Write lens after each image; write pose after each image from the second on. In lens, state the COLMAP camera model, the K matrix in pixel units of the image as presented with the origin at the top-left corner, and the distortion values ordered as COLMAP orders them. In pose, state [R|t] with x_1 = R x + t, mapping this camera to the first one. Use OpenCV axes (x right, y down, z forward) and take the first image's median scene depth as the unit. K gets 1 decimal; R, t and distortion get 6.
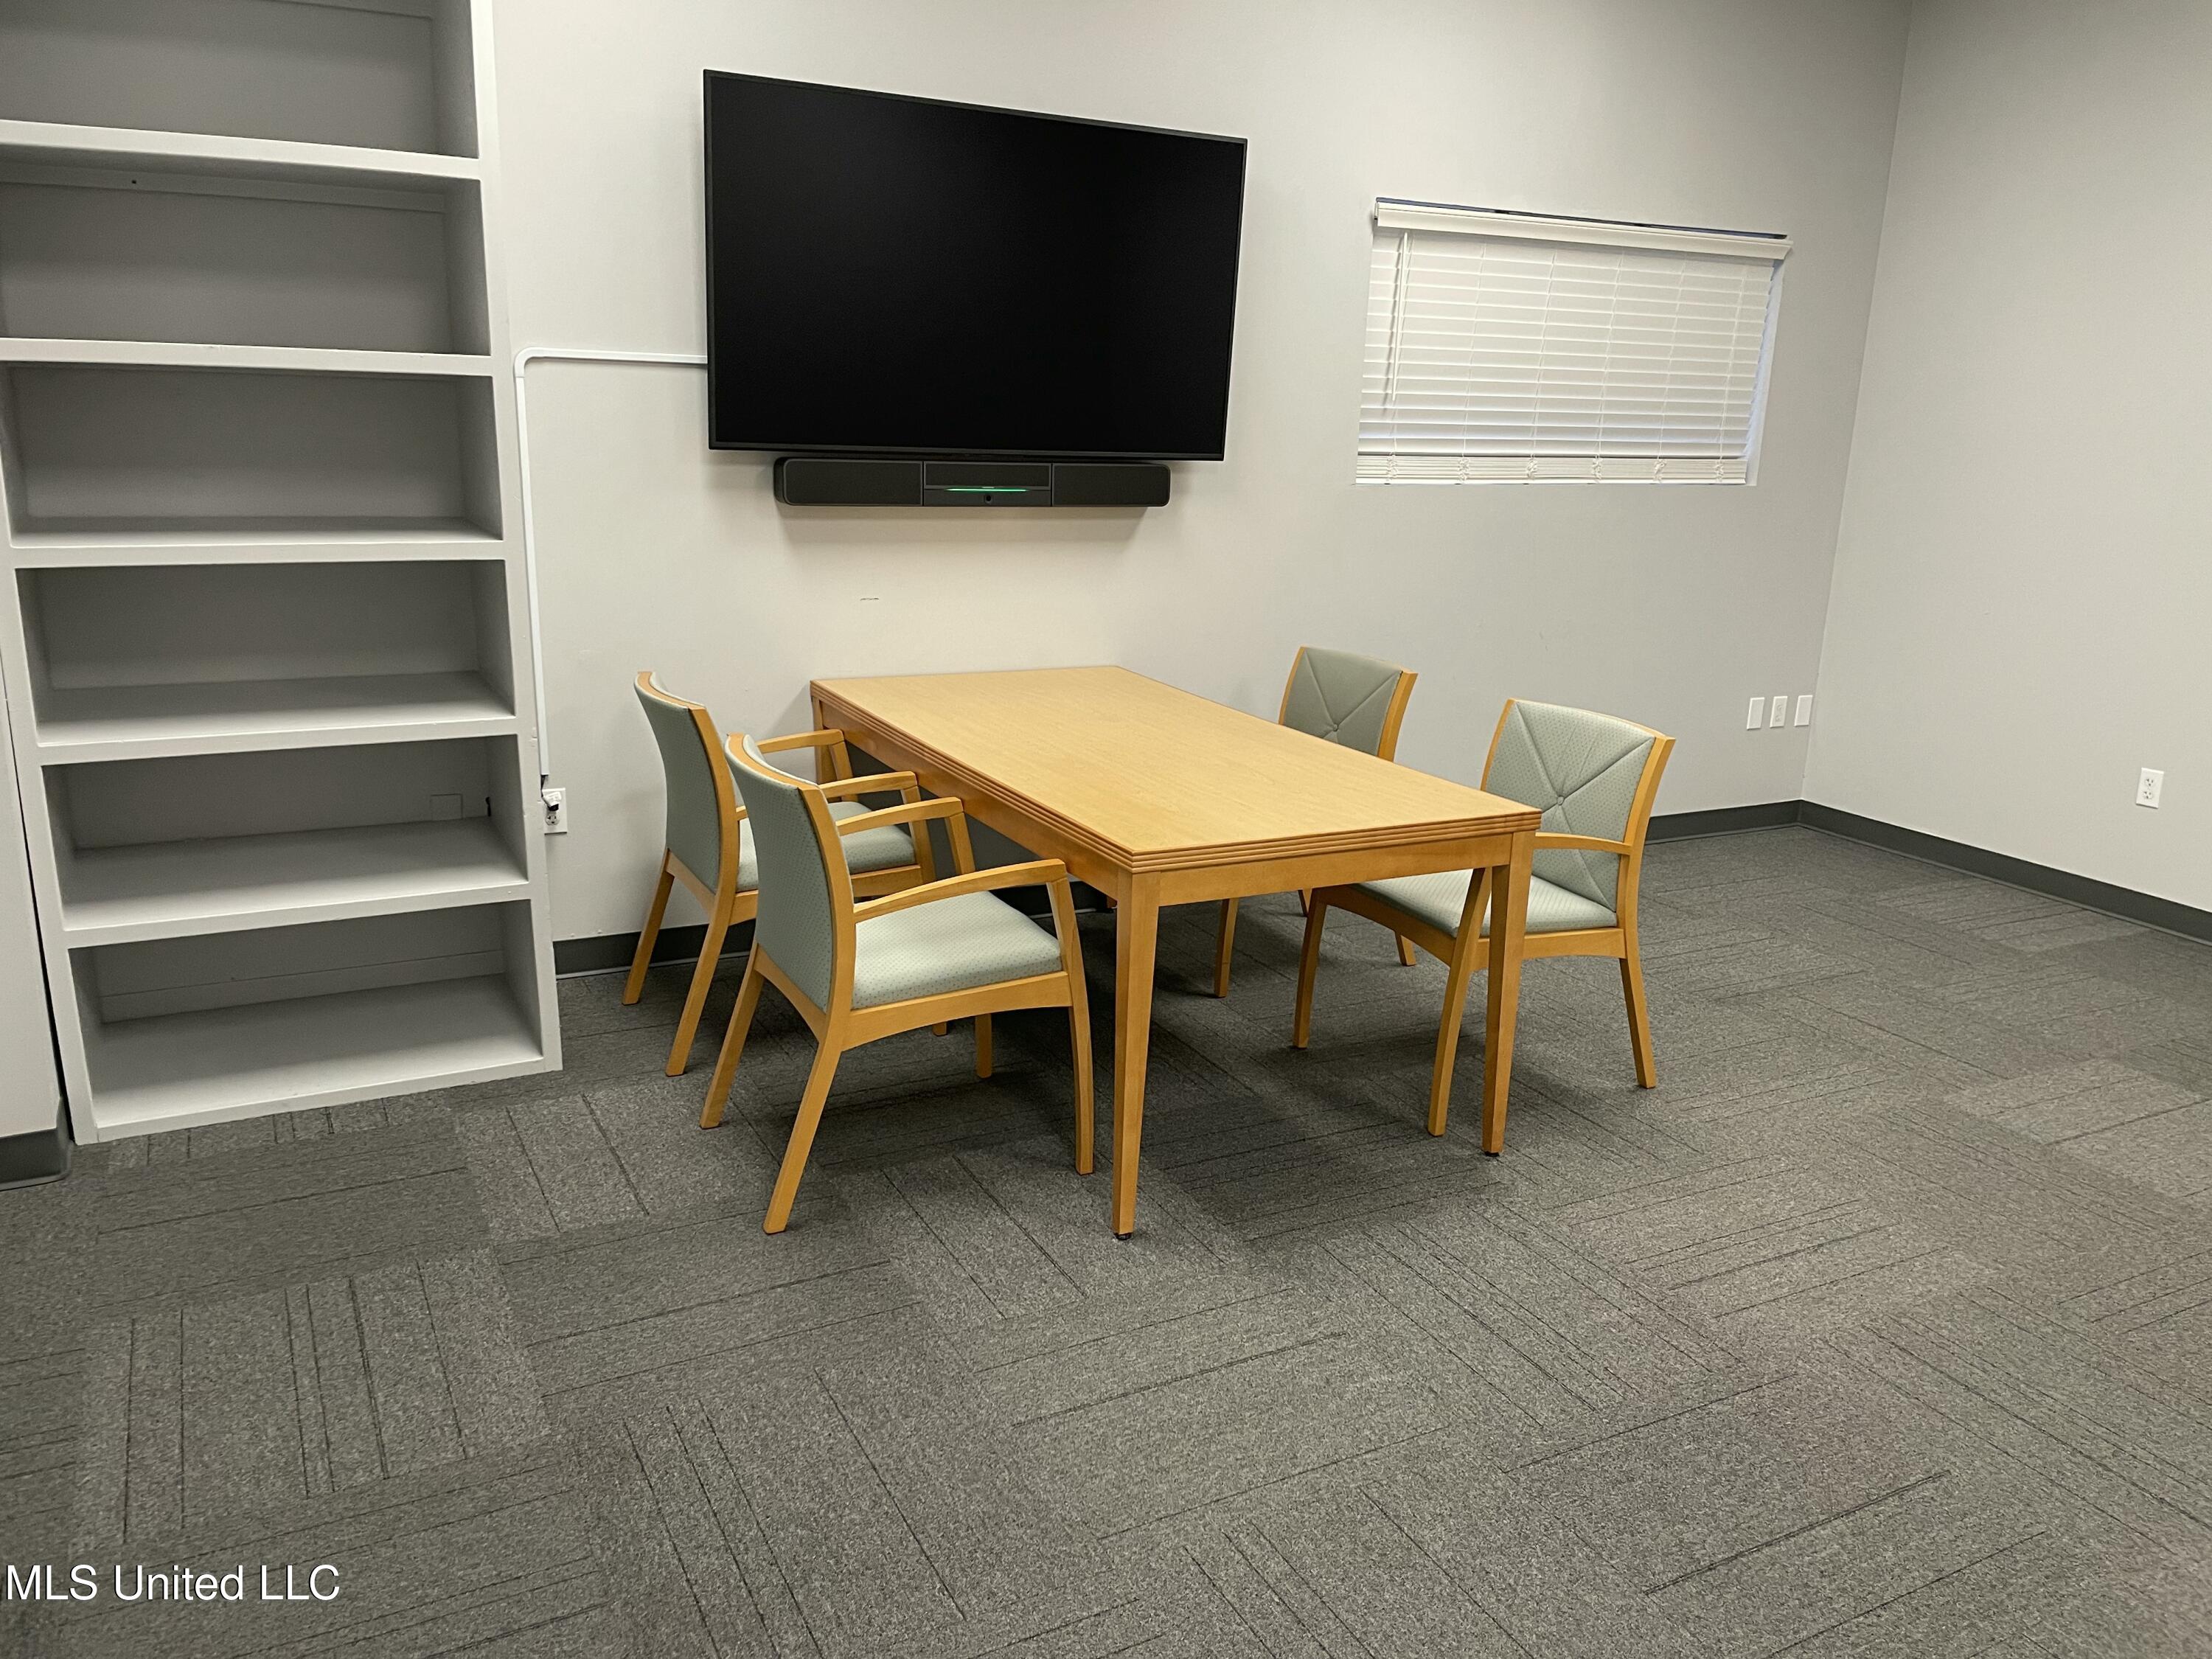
lens RADIAL K [[1658.5, 0, 1100.3], [0, 1658.5, 829.6], [0, 0, 1]] dist [0.005938, -0.041150]
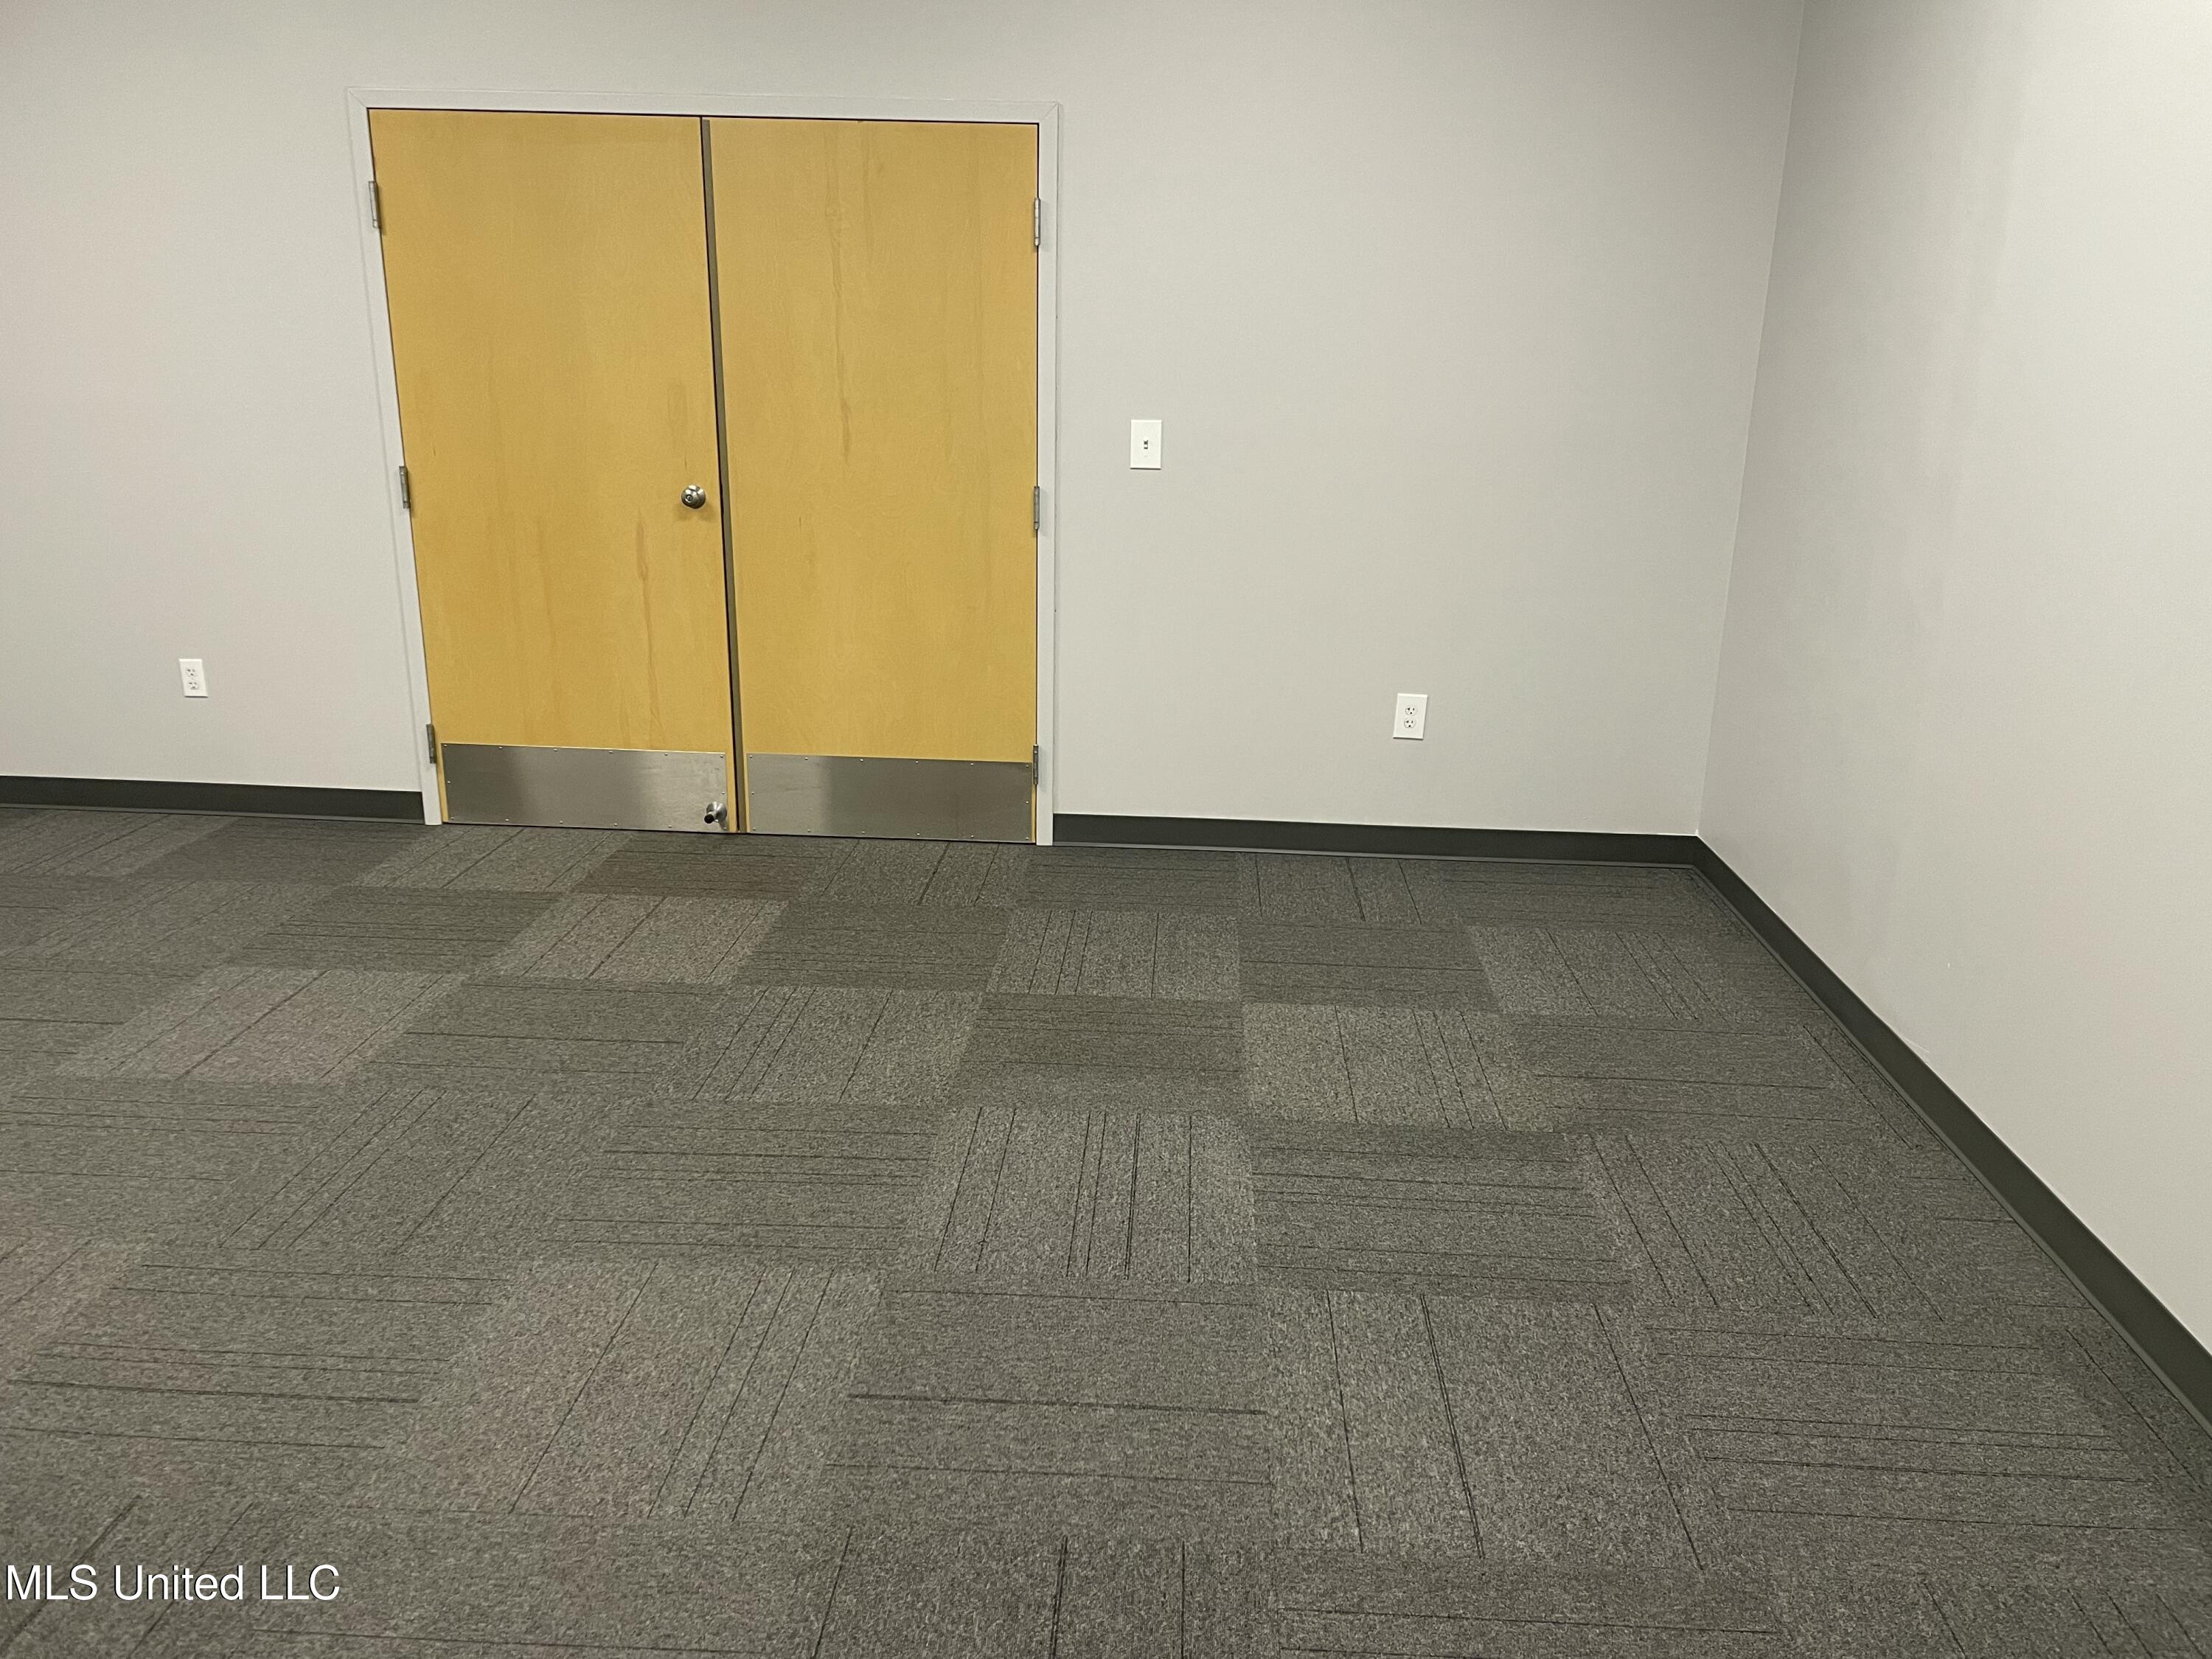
lens RADIAL K [[1658.5, 0, 1108.3], [0, 1658.5, 828.7], [0, 0, 1]] dist [0.005938, -0.041150]
pose [[0.503365, -0.267168, 0.821733, 0.112228], [0.209203, 0.960386, 0.184098, -0.008565], [-0.838366, 0.079240, 0.539317, 0.042800]]
